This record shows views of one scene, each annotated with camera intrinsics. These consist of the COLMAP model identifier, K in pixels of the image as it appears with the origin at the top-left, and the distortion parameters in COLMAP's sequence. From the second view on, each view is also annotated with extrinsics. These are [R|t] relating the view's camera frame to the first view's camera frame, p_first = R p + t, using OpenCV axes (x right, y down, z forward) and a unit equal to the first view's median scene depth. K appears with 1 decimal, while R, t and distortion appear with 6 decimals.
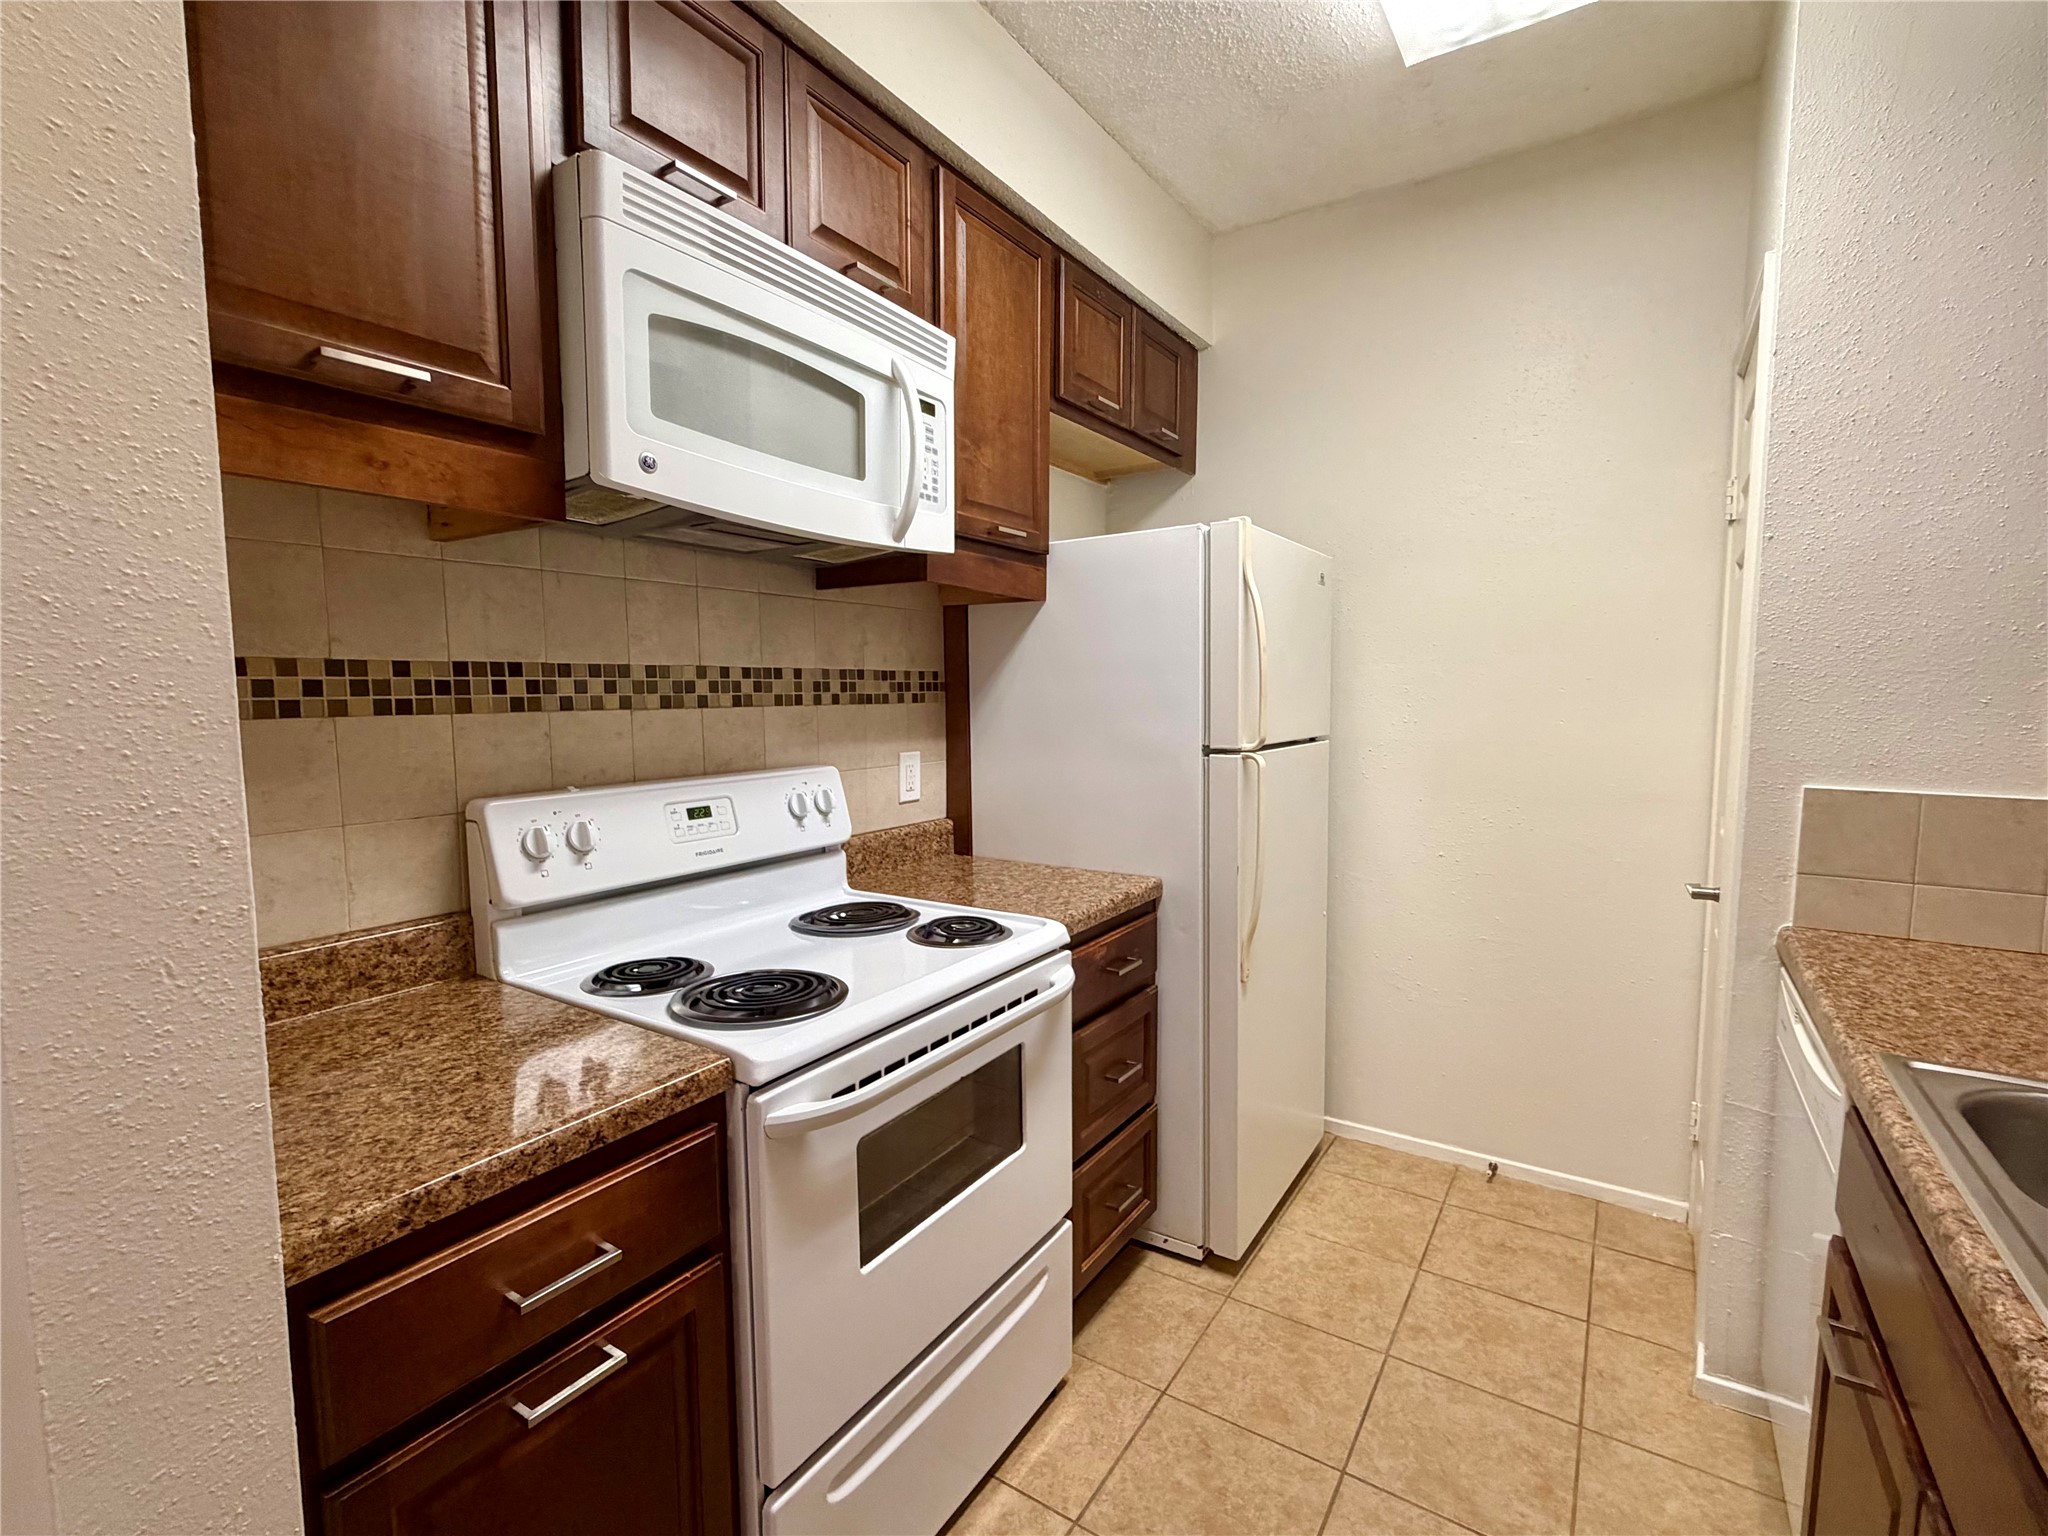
lens RADIAL K [[930.1, 0, 1021.5], [0, 930.1, 769.3], [0, 0, 1]] dist [-0.000804, 0.000257]
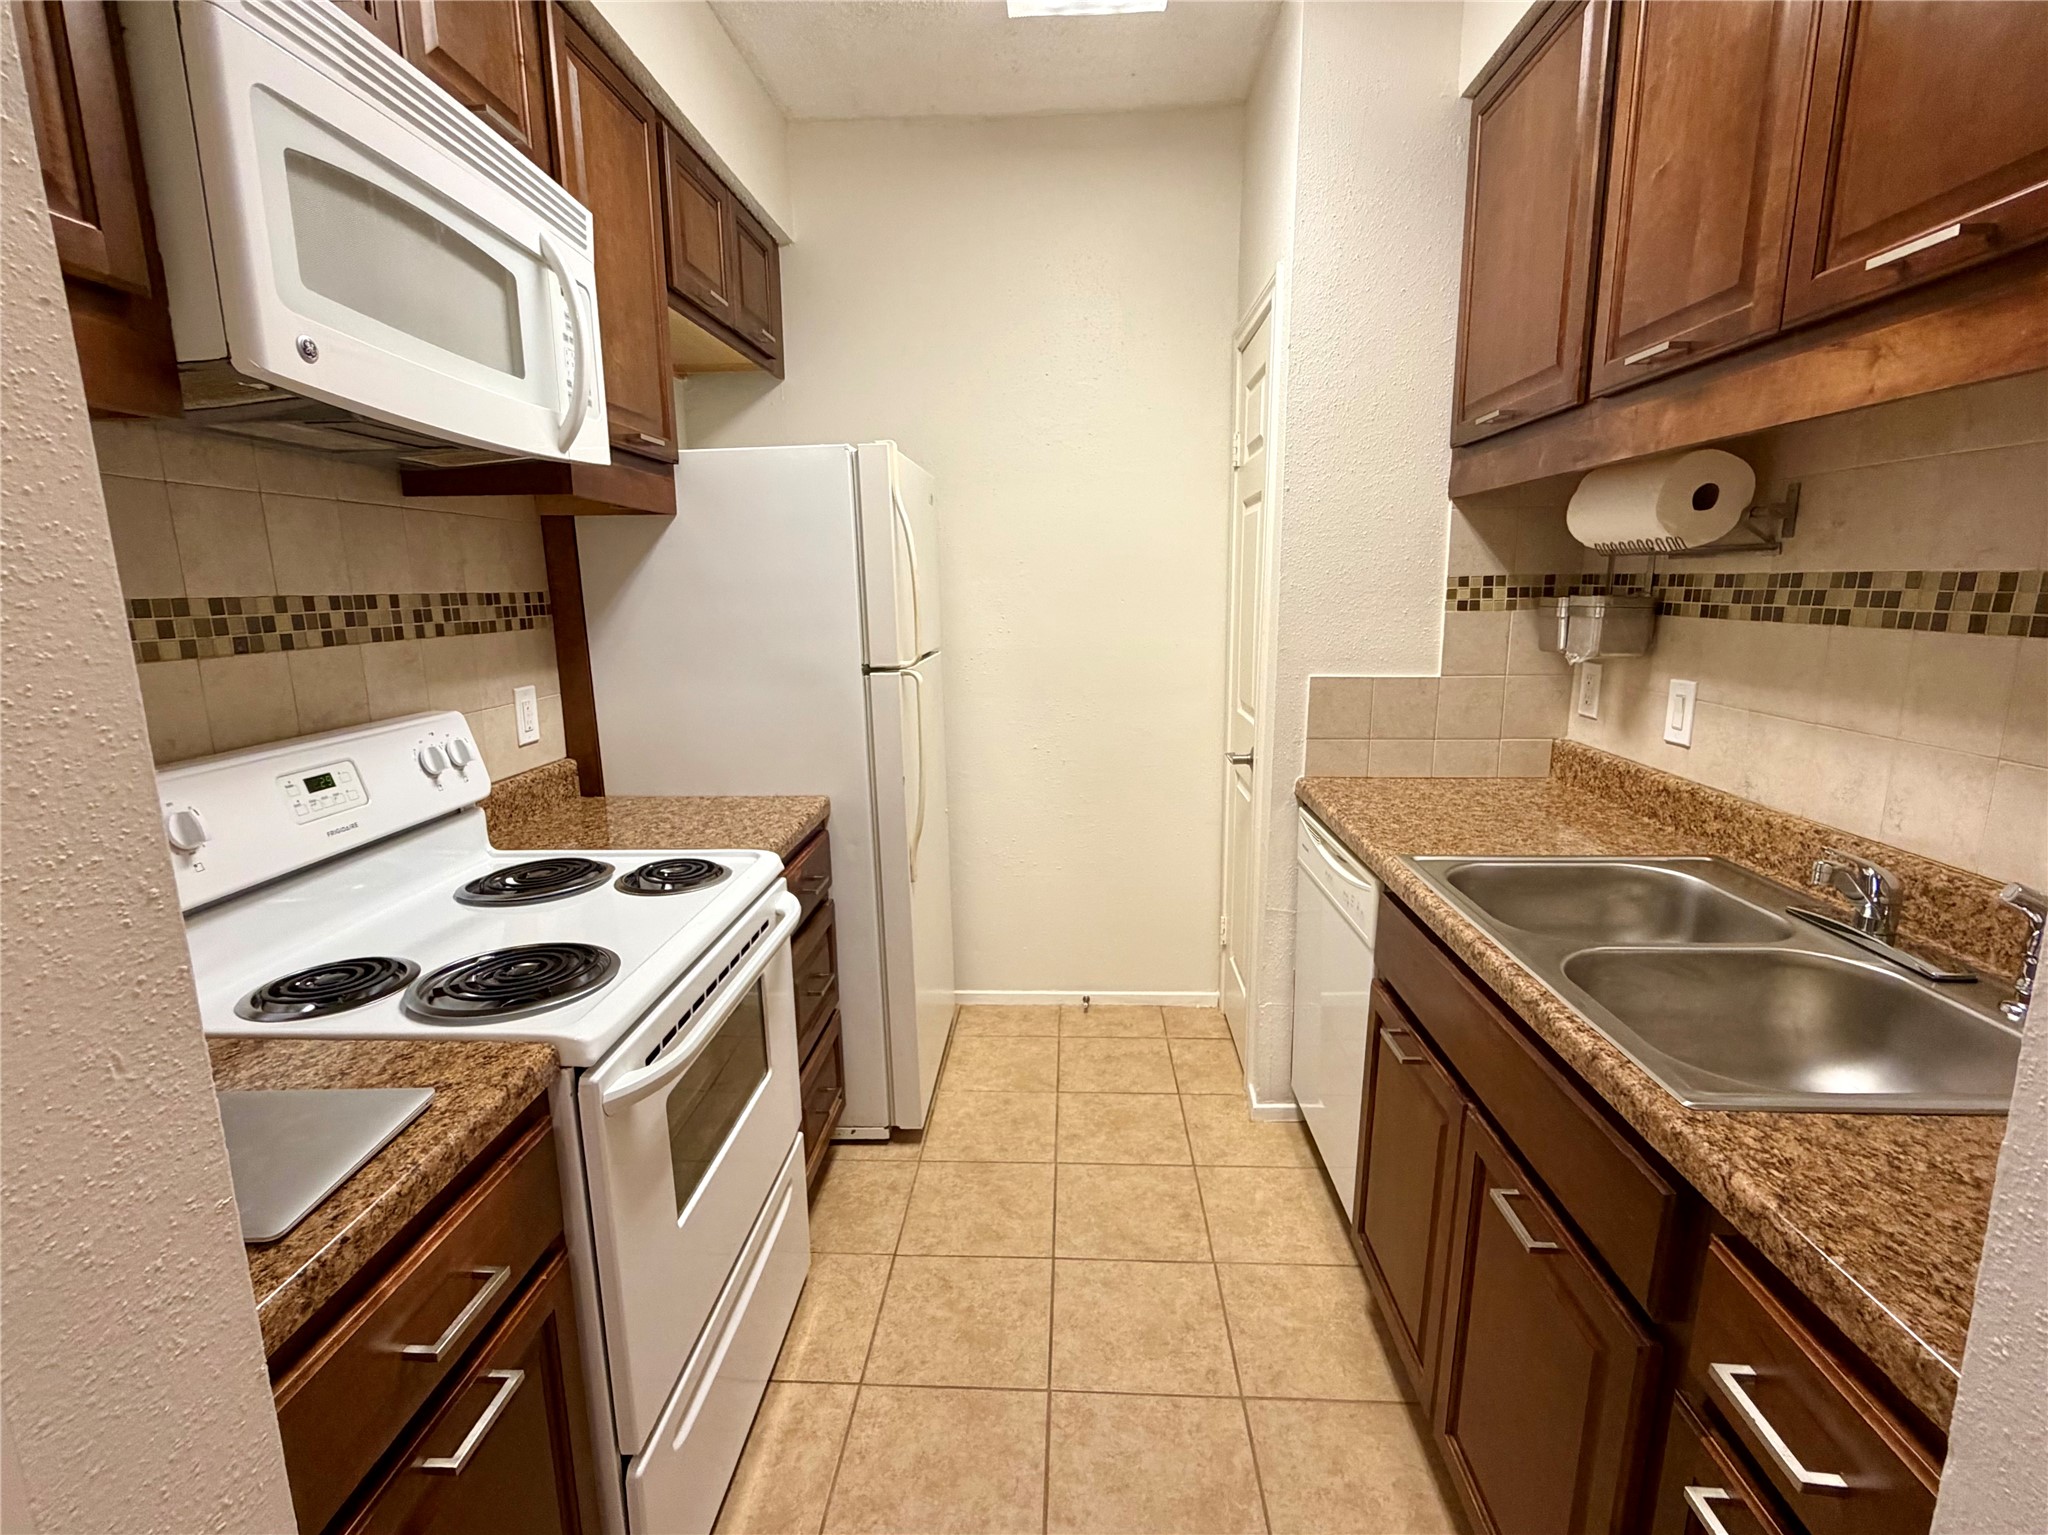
lens RADIAL K [[958.7, 0, 1021.9], [0, 958.7, 767.1], [0, 0, 1]] dist [-0.002873, 0.001012]
pose [[0.862913, -0.102212, 0.494908, -0.222413], [0.052436, 0.992156, 0.113480, -0.027885], [-0.502625, -0.071972, 0.861503, -0.017486]]
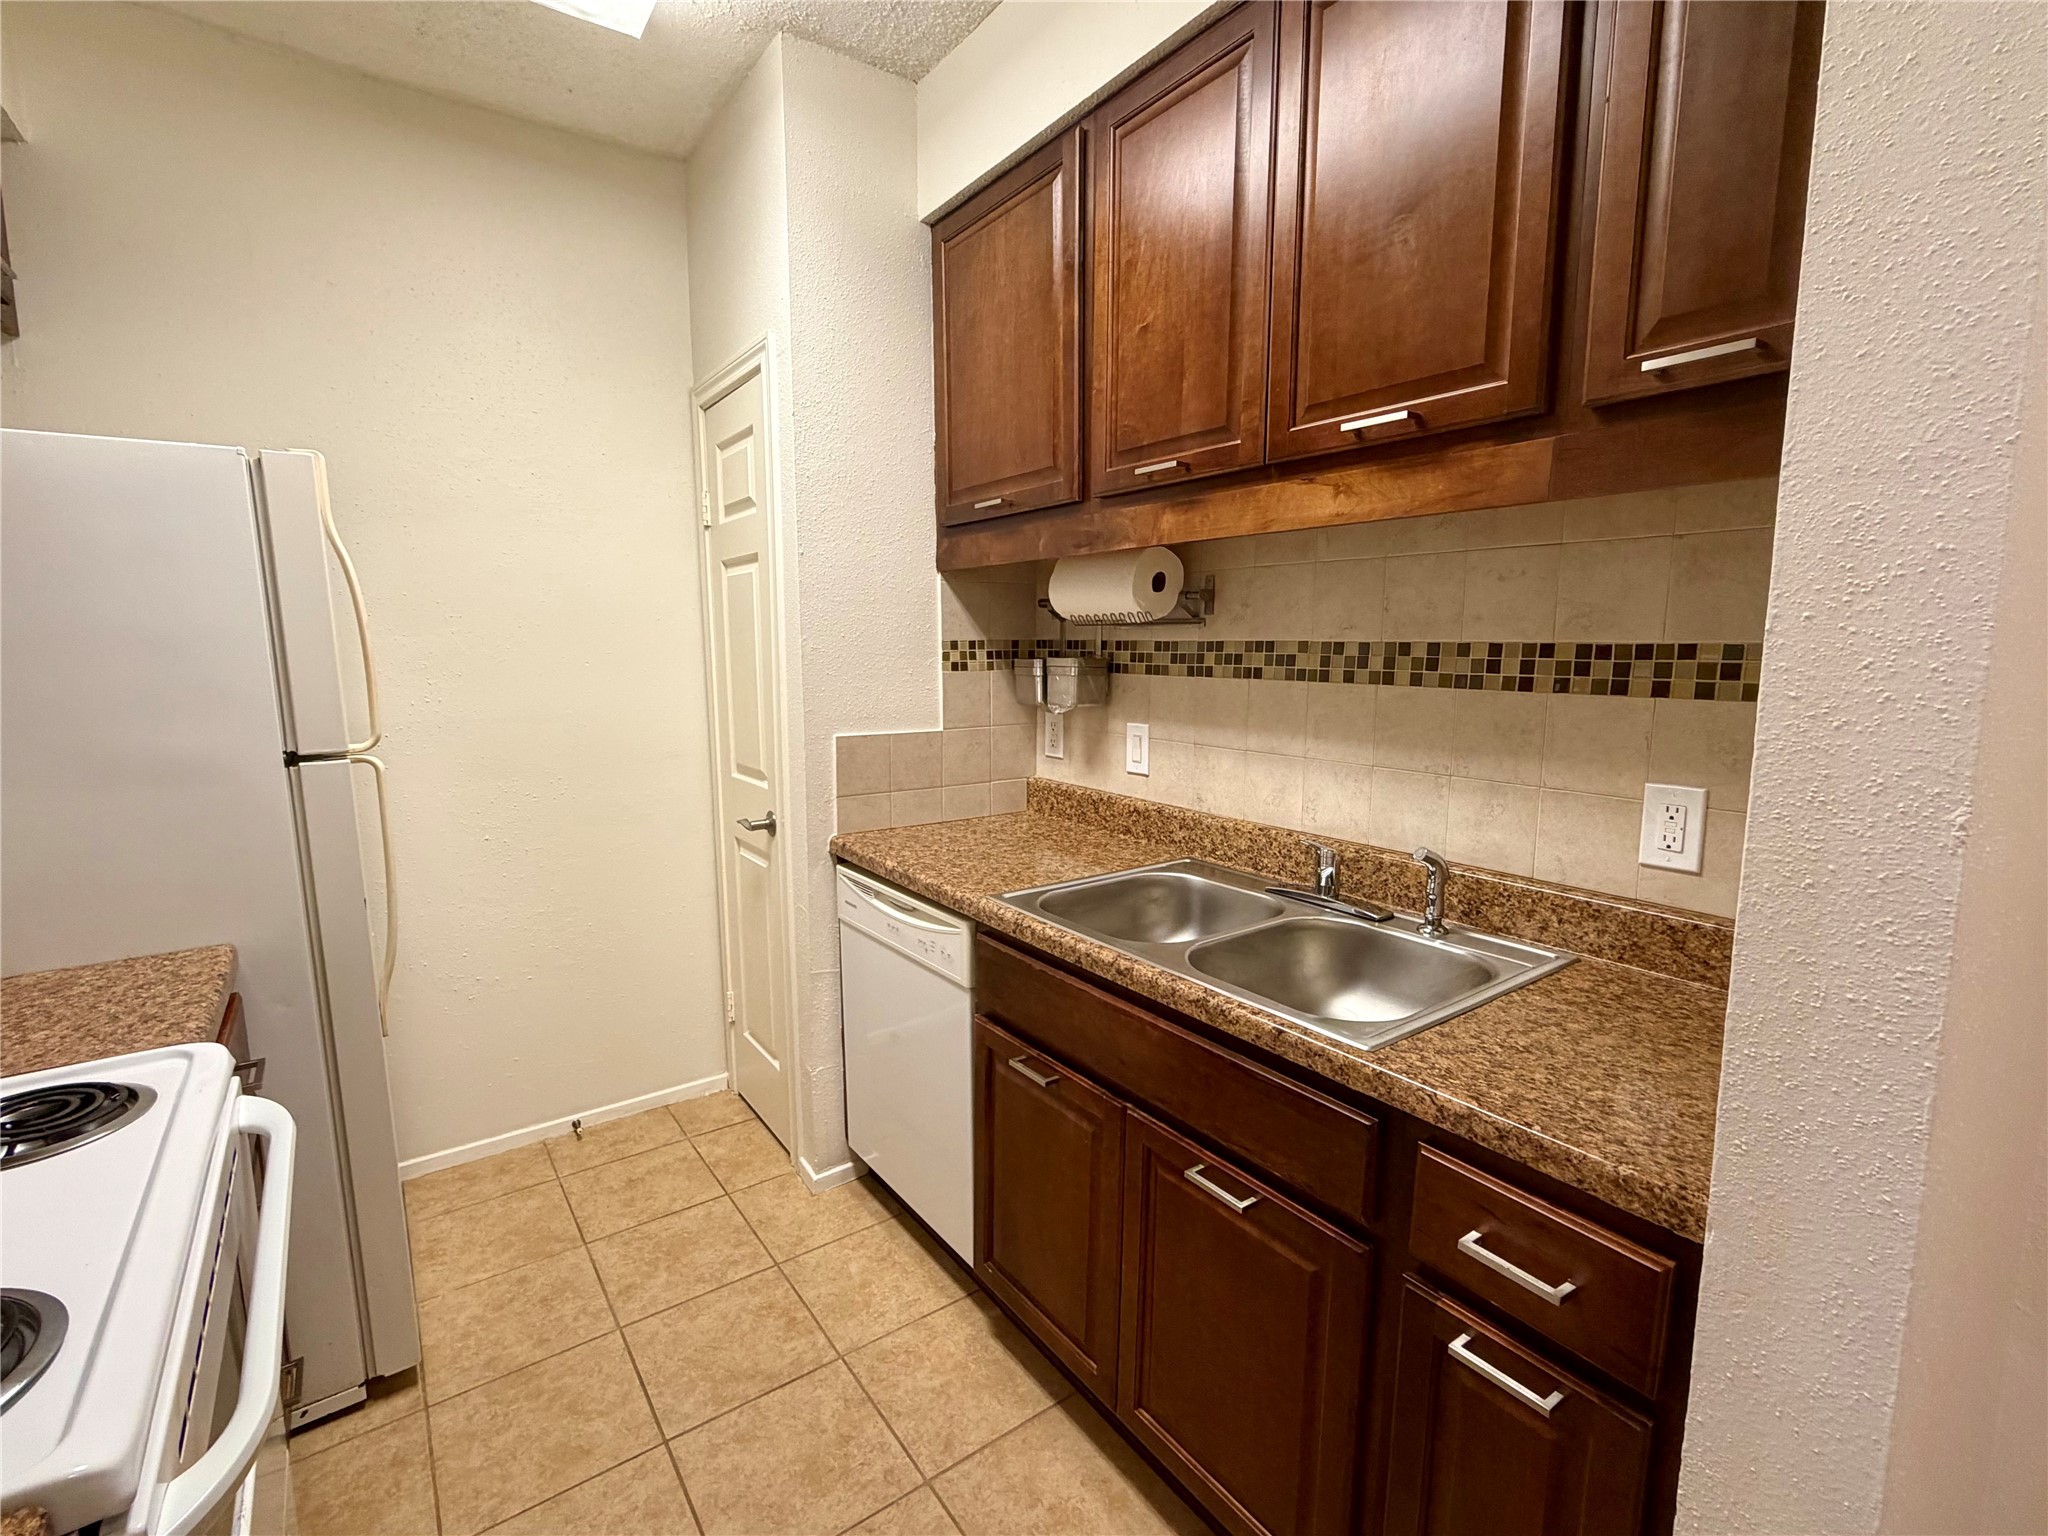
lens RADIAL K [[930.1, 0, 1021.5], [0, 930.1, 769.3], [0, 0, 1]] dist [-0.000804, 0.000257]
pose [[0.355711, -0.125081, 0.926188, -0.333255], [0.080212, 0.991433, 0.103086, -0.048510], [-0.931147, 0.037623, 0.362697, 0.210409]]
